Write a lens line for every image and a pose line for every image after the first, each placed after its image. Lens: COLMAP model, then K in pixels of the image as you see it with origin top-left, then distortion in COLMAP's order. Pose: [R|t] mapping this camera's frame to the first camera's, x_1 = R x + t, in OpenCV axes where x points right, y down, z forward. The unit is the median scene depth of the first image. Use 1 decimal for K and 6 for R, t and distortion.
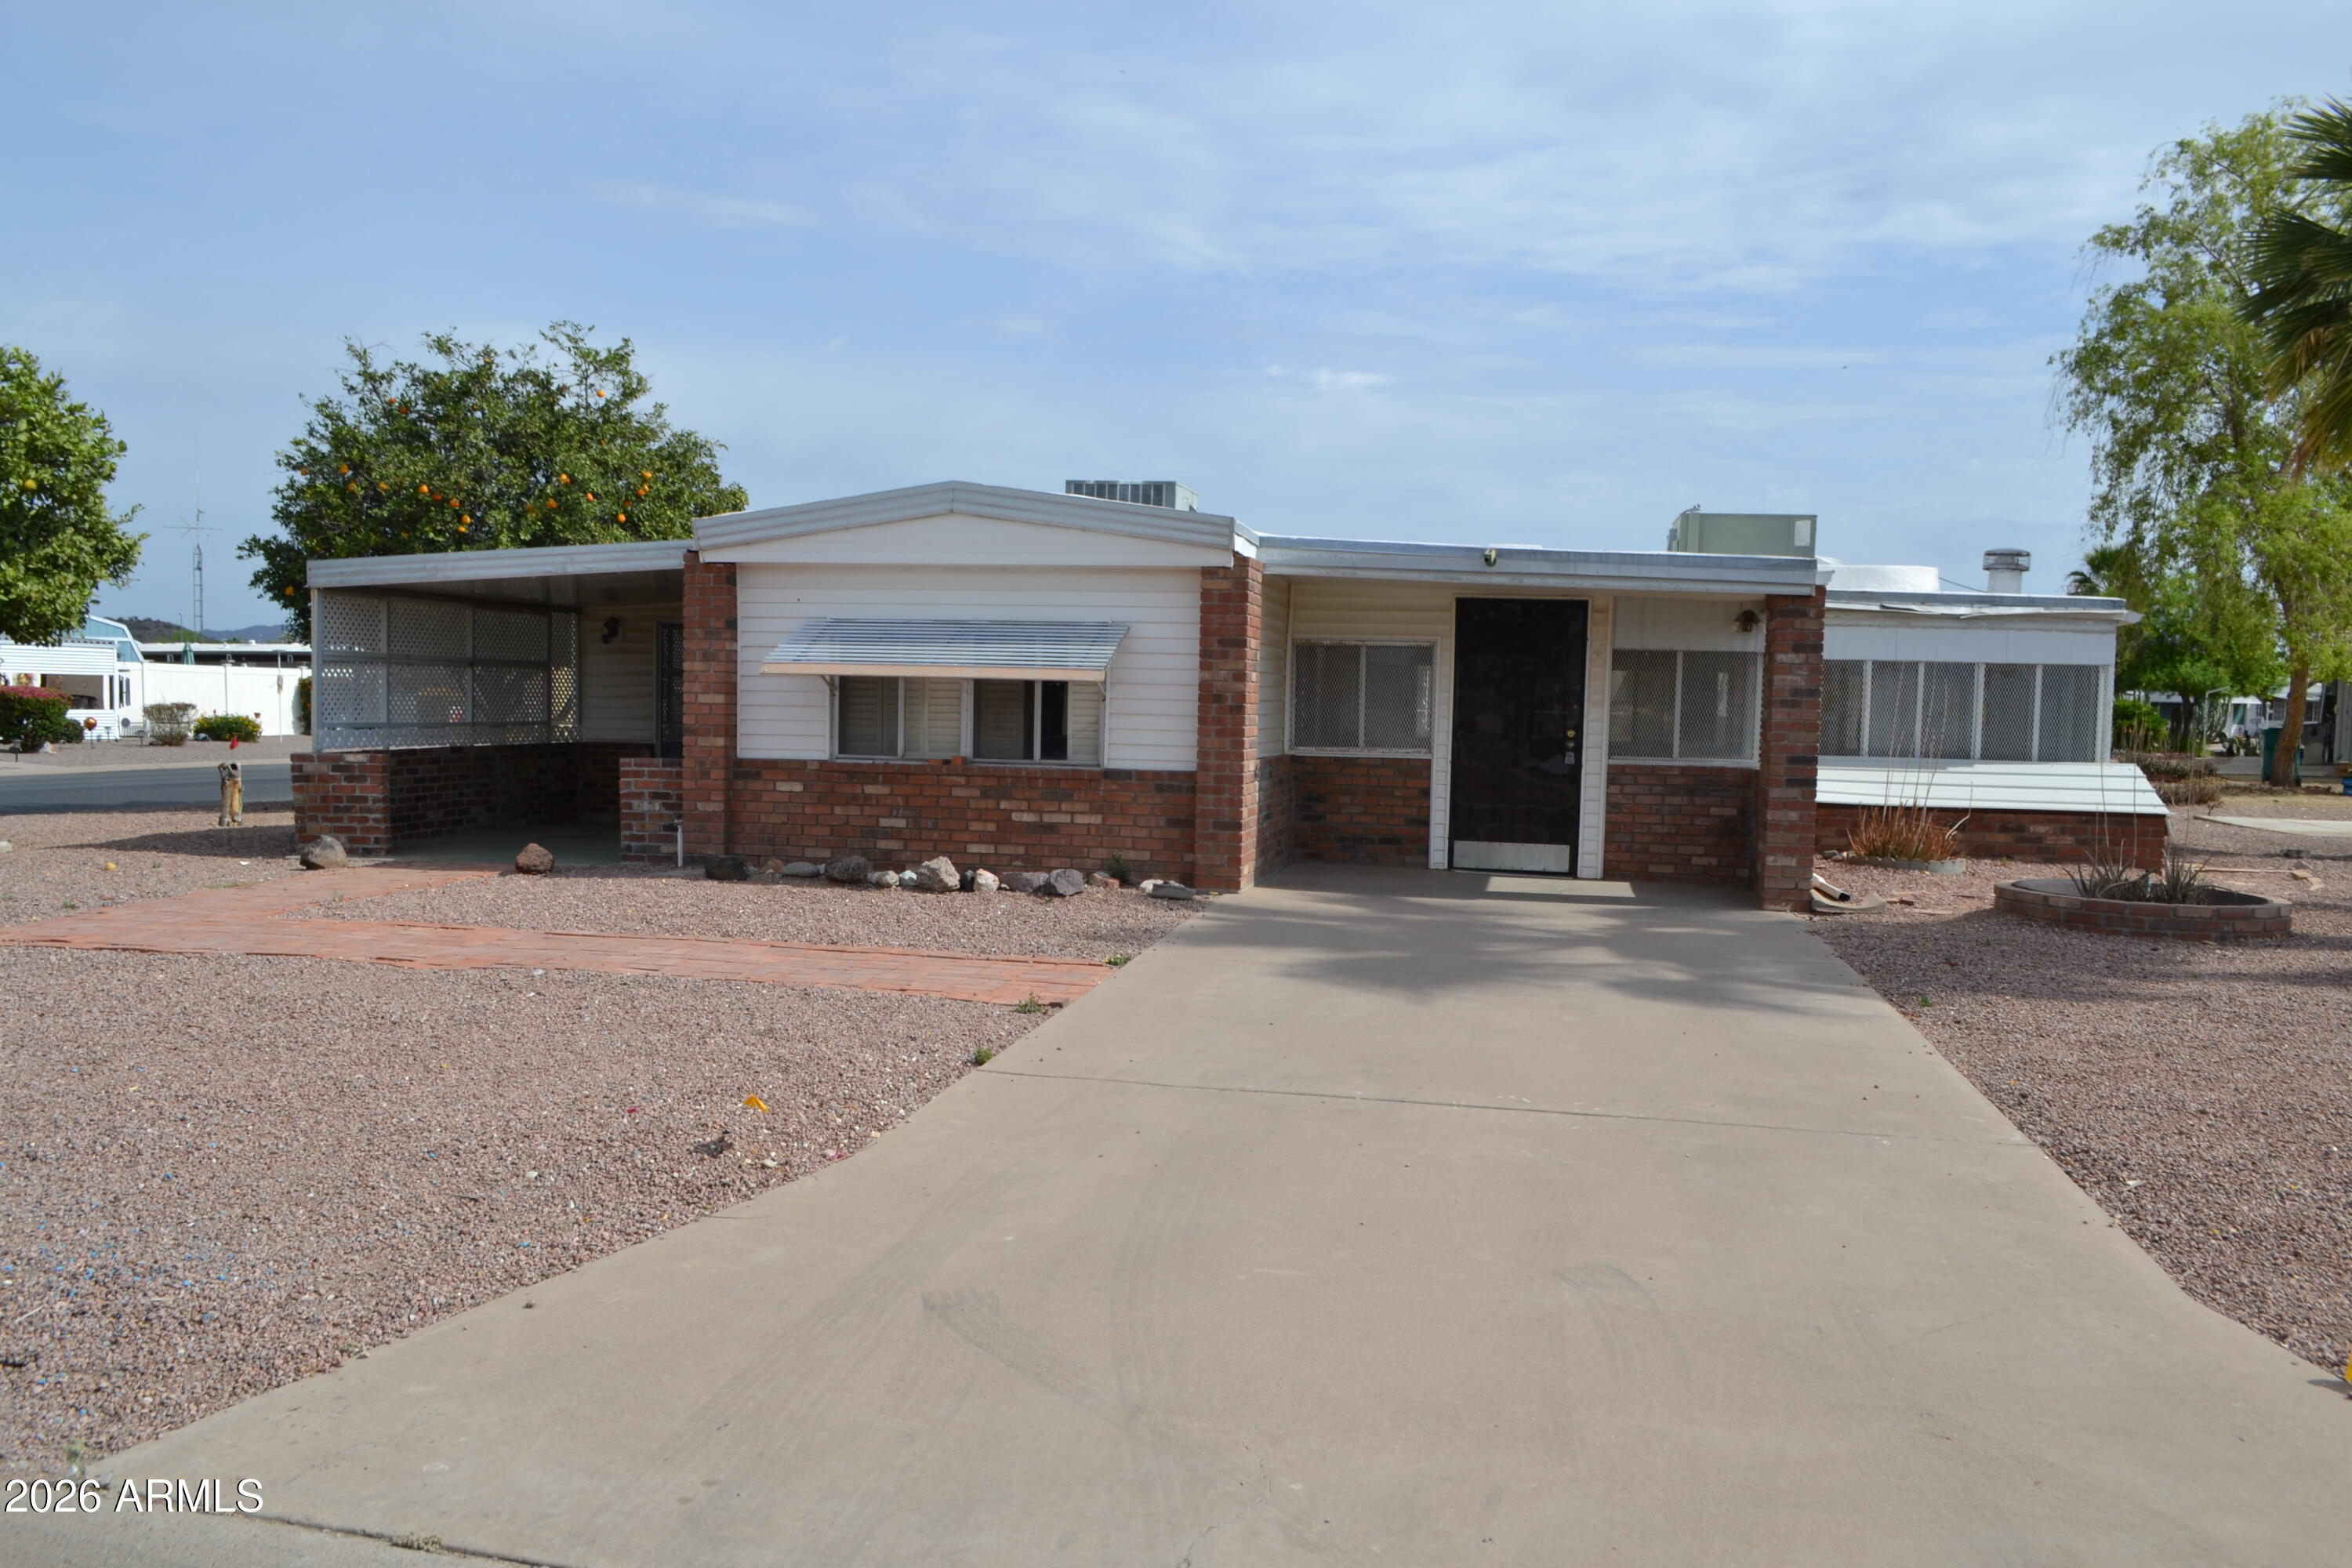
lens RADIAL K [[1900.7, 0, 1176.0], [0, 1900.7, 784.0], [0, 0, 1]] dist [-0.011300, -0.000938]
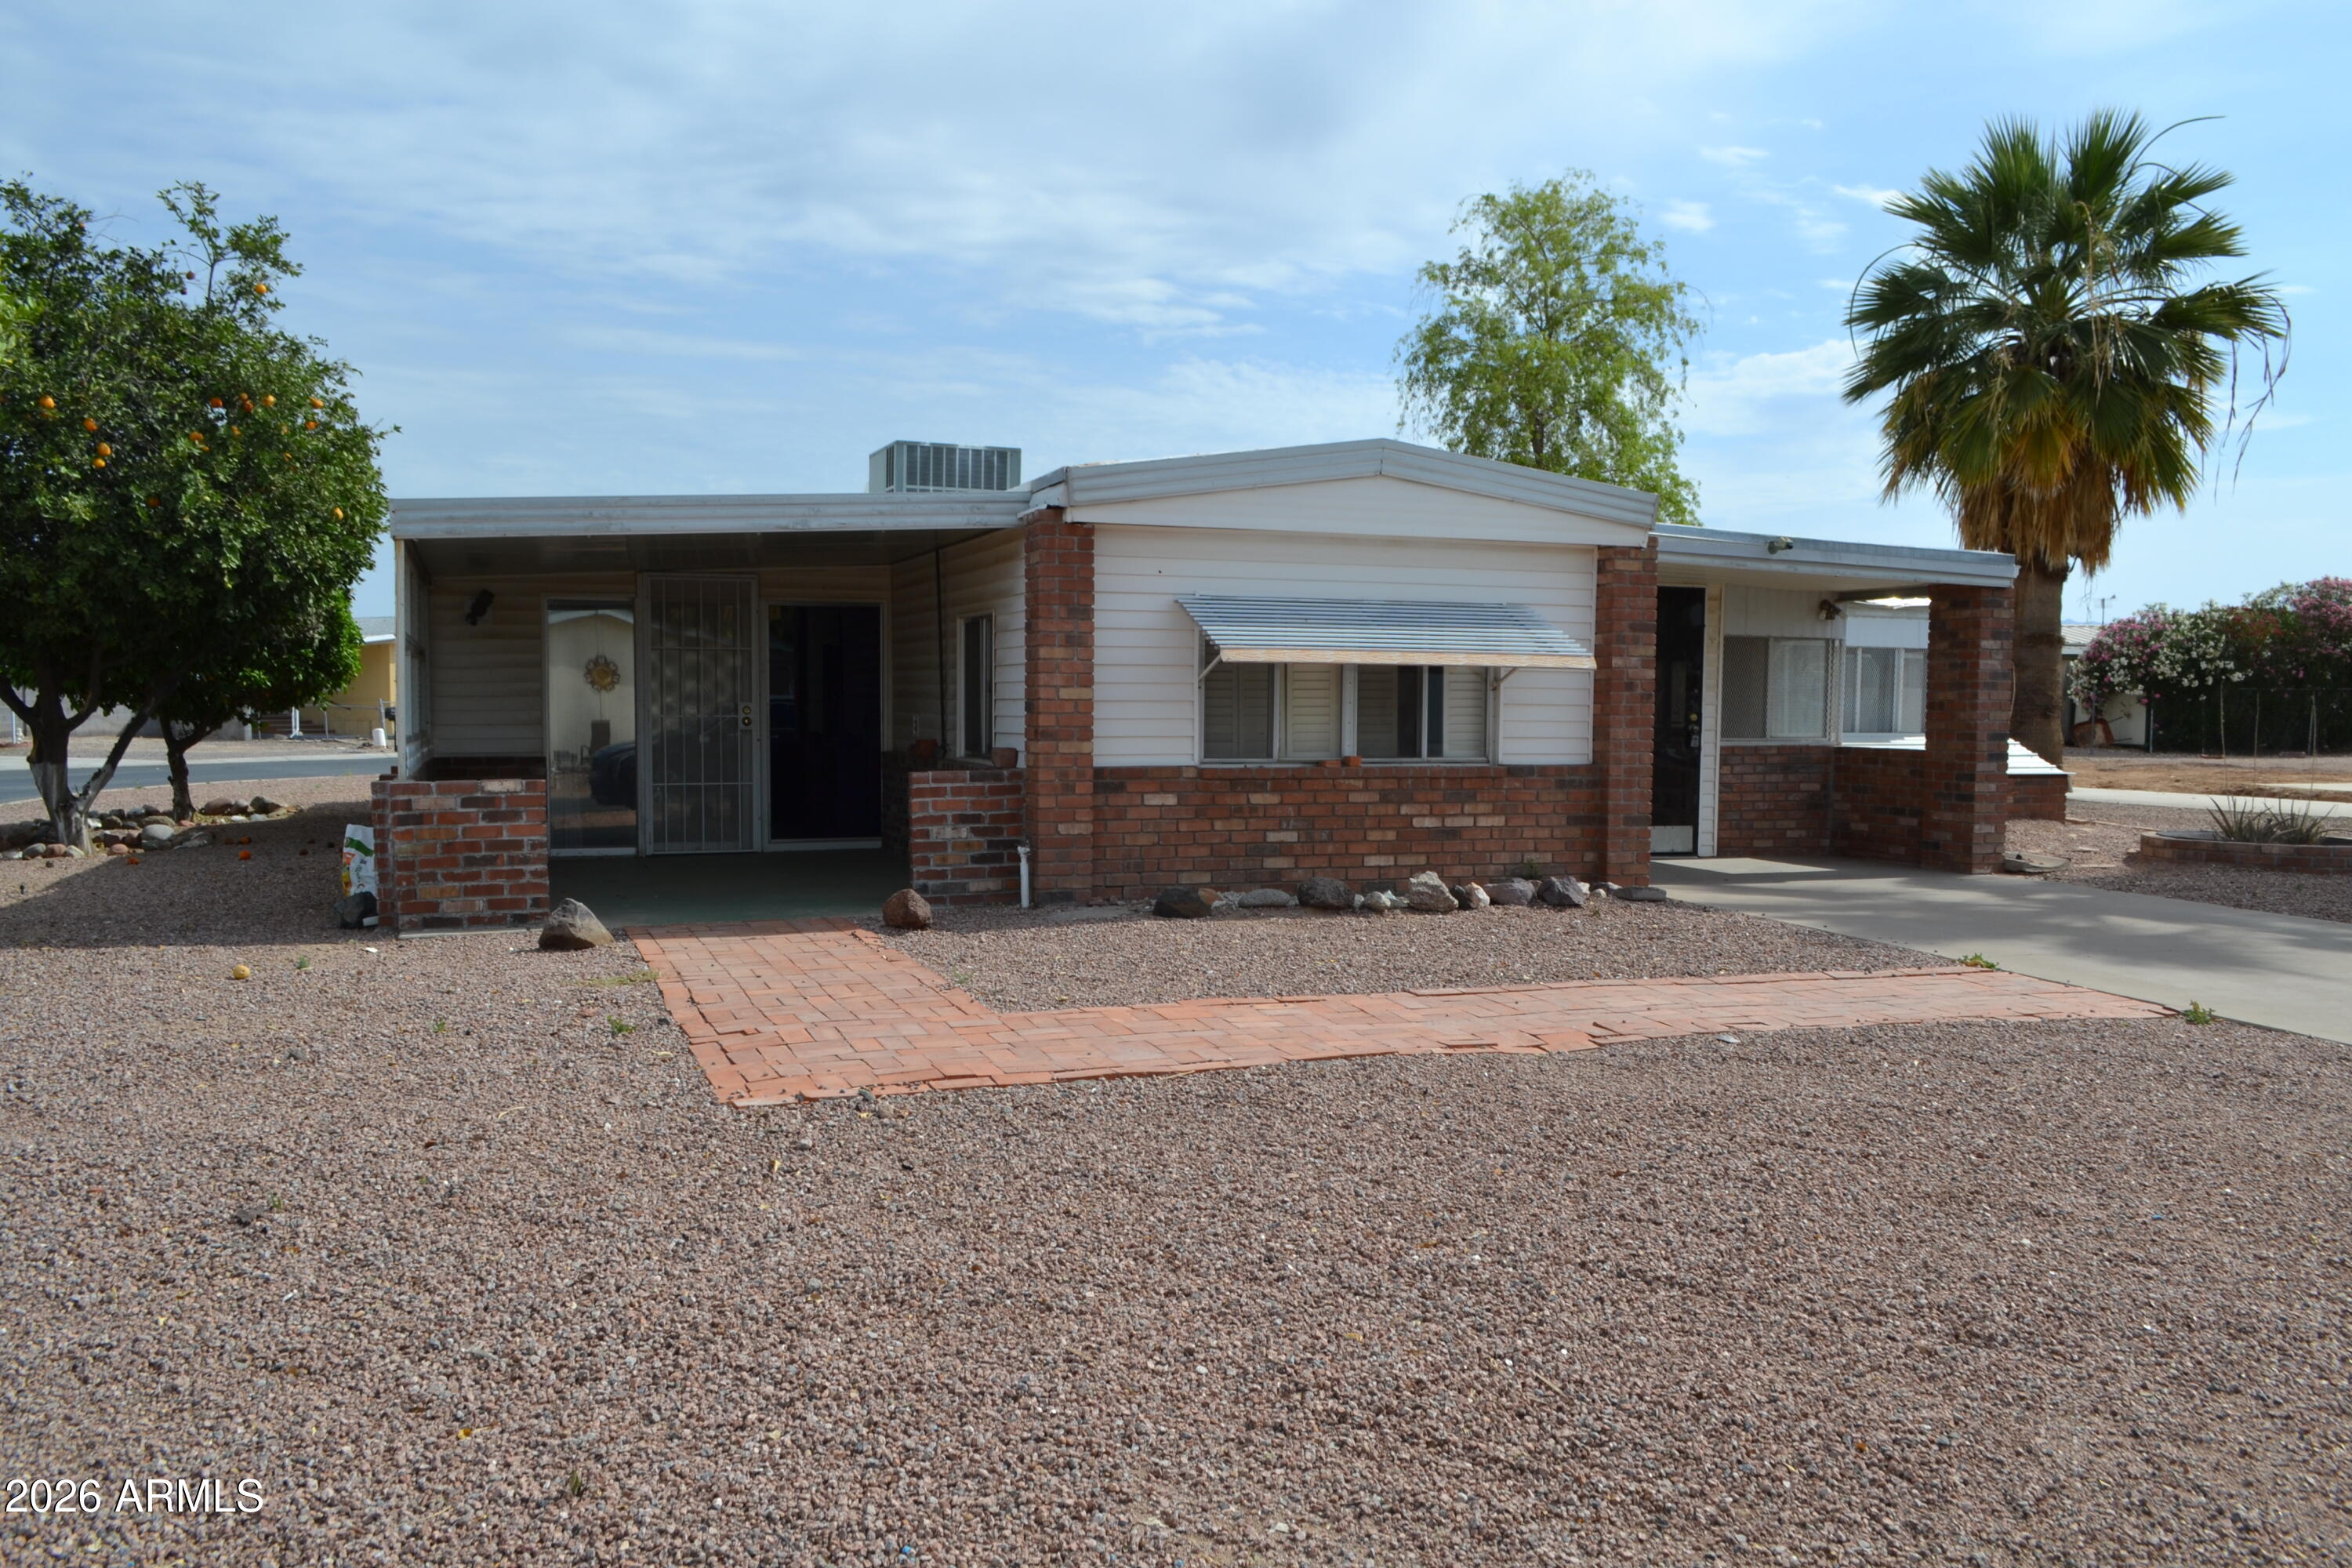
lens RADIAL K [[1900.7, 0, 1176.0], [0, 1900.7, 784.0], [0, 0, 1]] dist [-0.011300, -0.000938]
pose [[0.848228, -0.037833, 0.528279, -0.632301], [0.033916, 0.999278, 0.017107, -0.019209], [-0.528545, 0.003407, 0.848899, 0.300734]]
